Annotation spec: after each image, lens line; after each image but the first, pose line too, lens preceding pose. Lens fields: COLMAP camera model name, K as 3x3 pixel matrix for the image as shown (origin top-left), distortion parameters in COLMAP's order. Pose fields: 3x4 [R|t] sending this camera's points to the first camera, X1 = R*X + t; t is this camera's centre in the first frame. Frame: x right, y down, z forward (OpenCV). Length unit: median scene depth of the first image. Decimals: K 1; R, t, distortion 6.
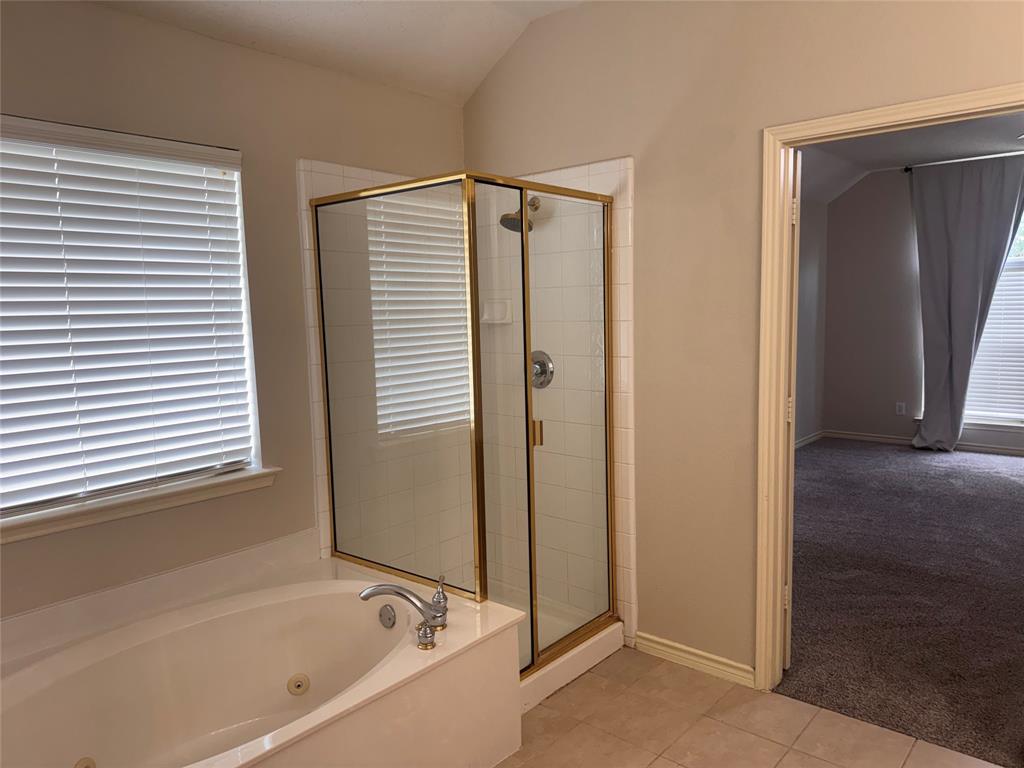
lens RADIAL K [[718.1, 0, 512.0], [0, 718.1, 384.0], [0, 0, 1]] dist [-0.004816, -0.003737]
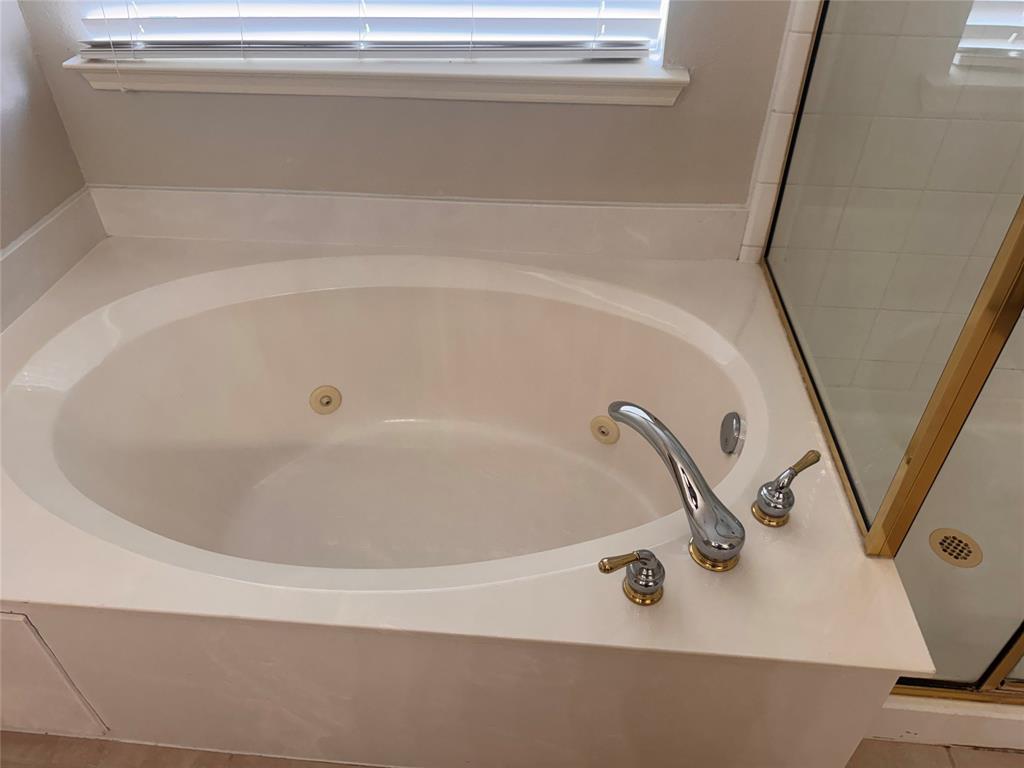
lens RADIAL K [[718.1, 0, 512.0], [0, 718.1, 384.0], [0, 0, 1]] dist [-0.004816, -0.003737]
pose [[0.586675, 0.518405, -0.622148, 0.034497], [-0.098259, 0.808144, 0.580731, 0.010440], [0.803839, -0.279569, 0.525056, 0.573714]]
